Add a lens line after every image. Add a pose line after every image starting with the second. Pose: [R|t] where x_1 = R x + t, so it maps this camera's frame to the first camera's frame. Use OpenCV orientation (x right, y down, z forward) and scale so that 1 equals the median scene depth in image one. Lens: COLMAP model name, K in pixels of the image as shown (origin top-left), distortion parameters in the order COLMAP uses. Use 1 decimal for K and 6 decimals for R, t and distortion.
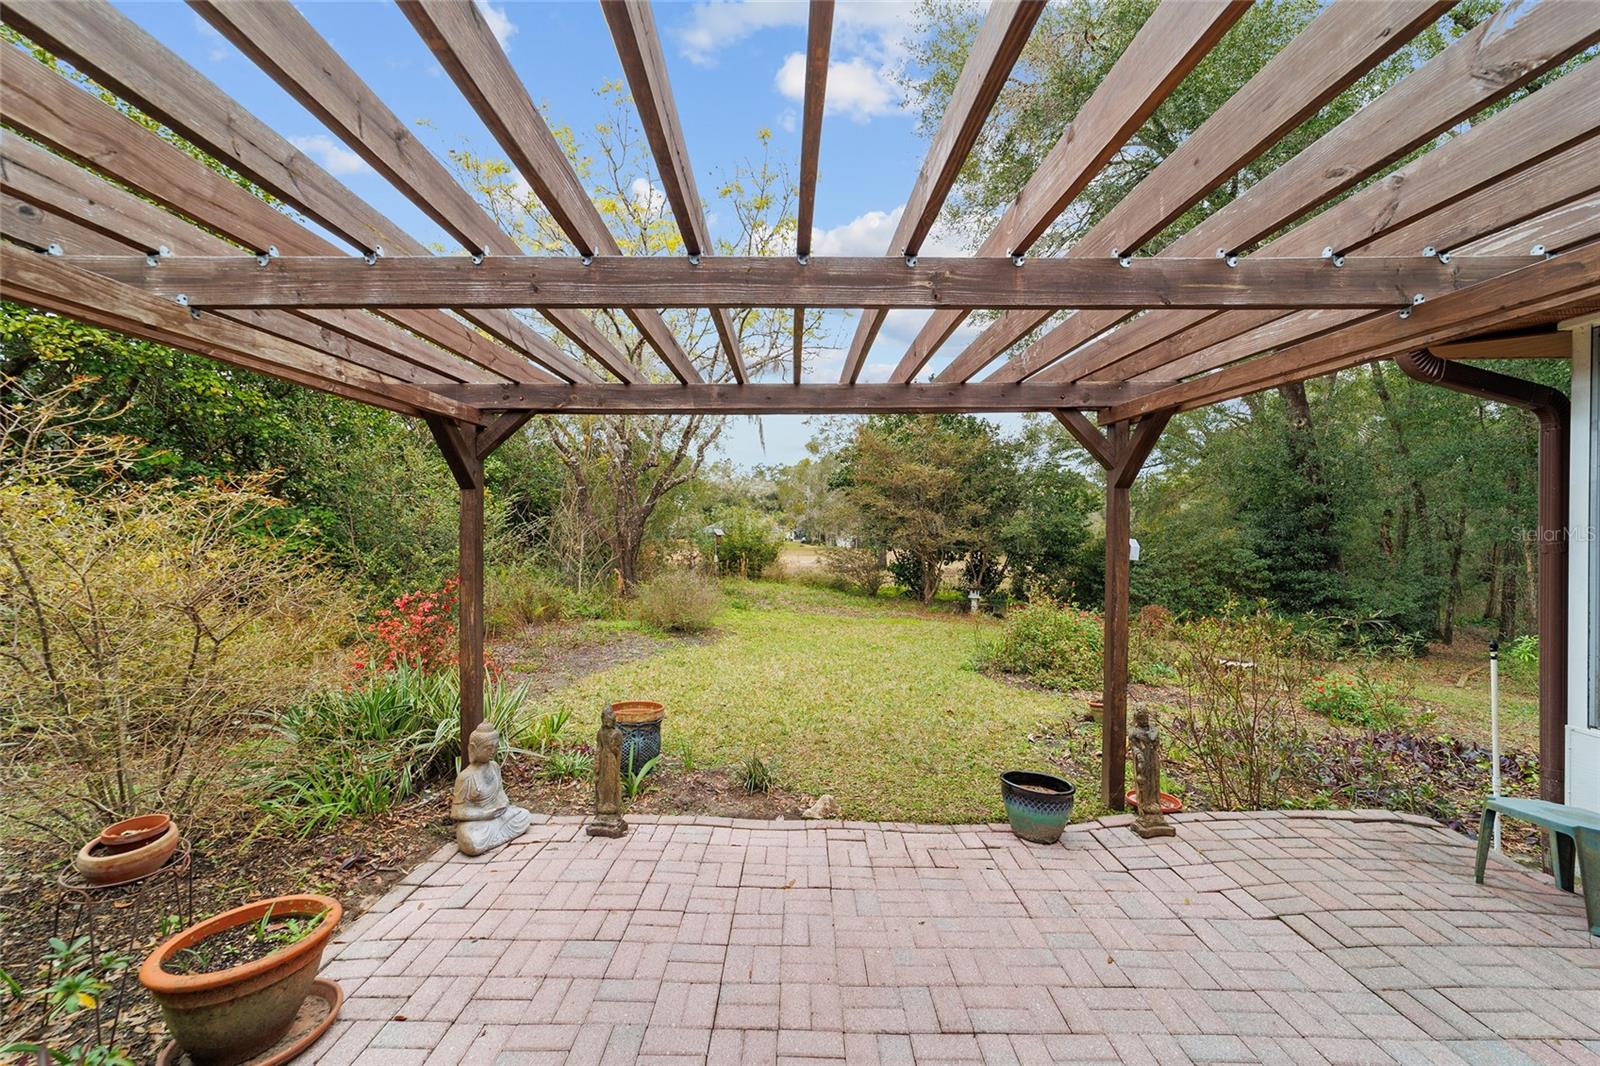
lens RADIAL K [[617.5, 0, 796.8], [0, 617.5, 525.2], [0, 0, 1]] dist [-0.013600, 0.006844]
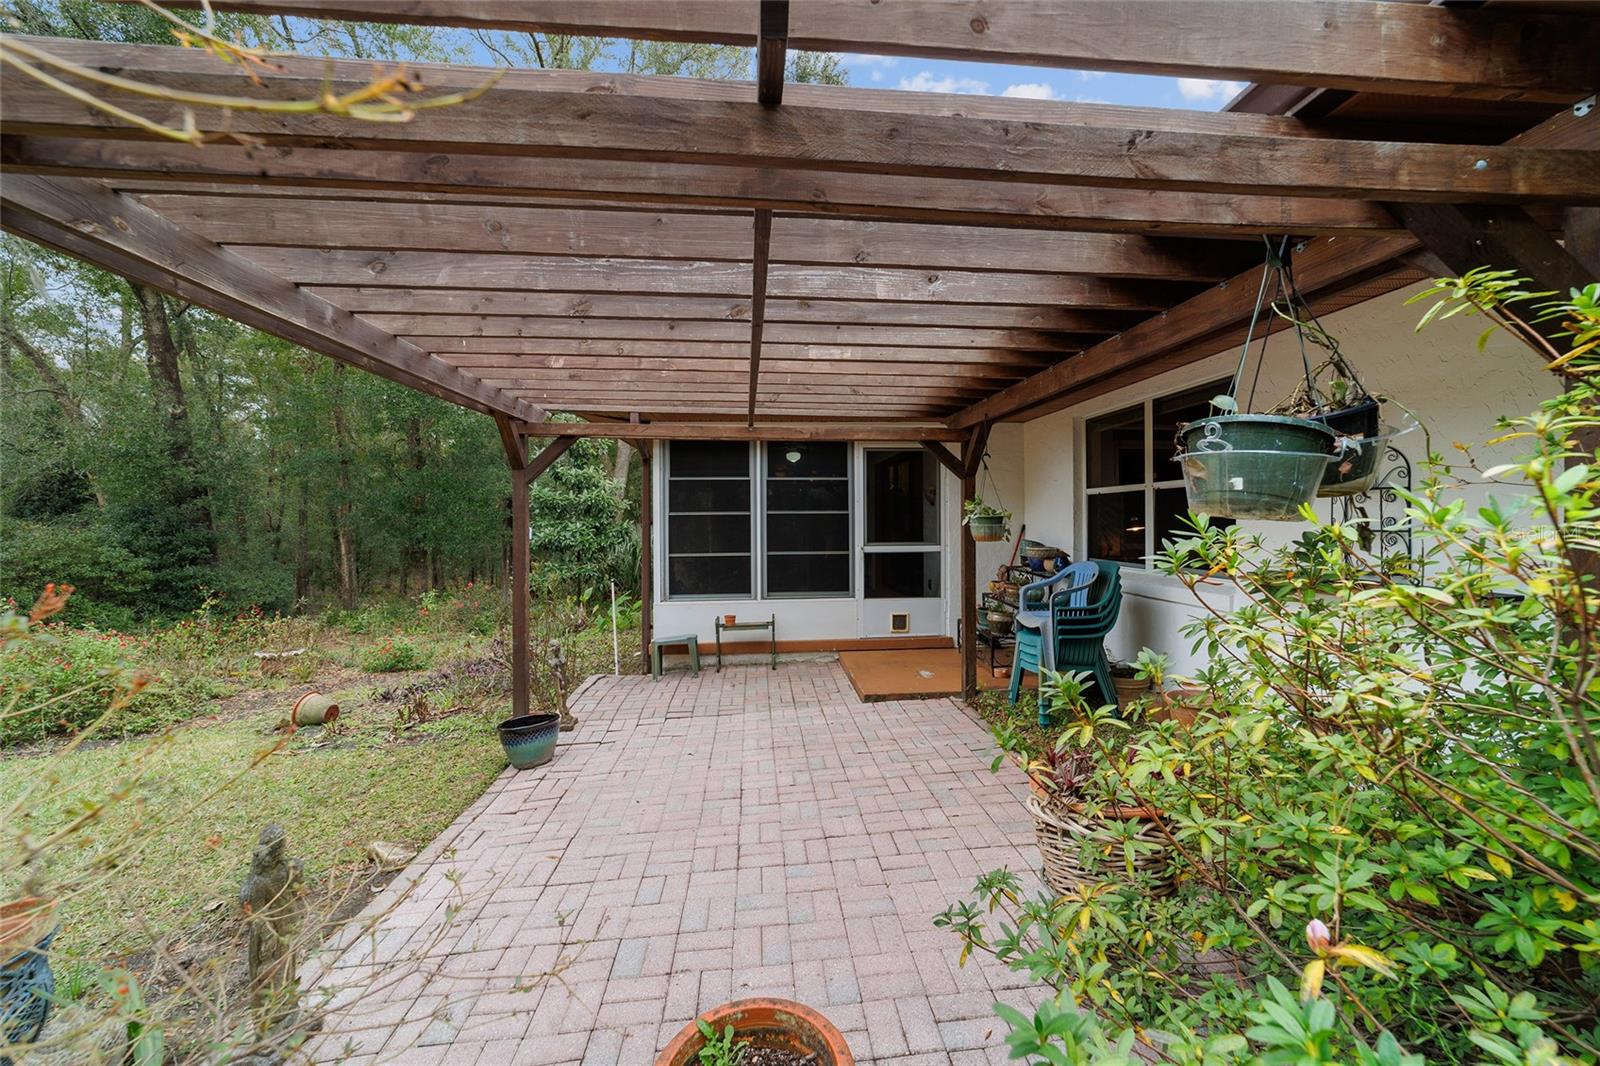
lens RADIAL K [[617.5, 0, 795.9], [0, 617.5, 519.9], [0, 0, 1]] dist [-0.013600, 0.006844]
pose [[-0.059652, -0.004845, 0.998207, -0.171259], [0.009367, 0.999941, 0.005413, 0.005111], [-0.998175, 0.009673, -0.059603, 0.112223]]
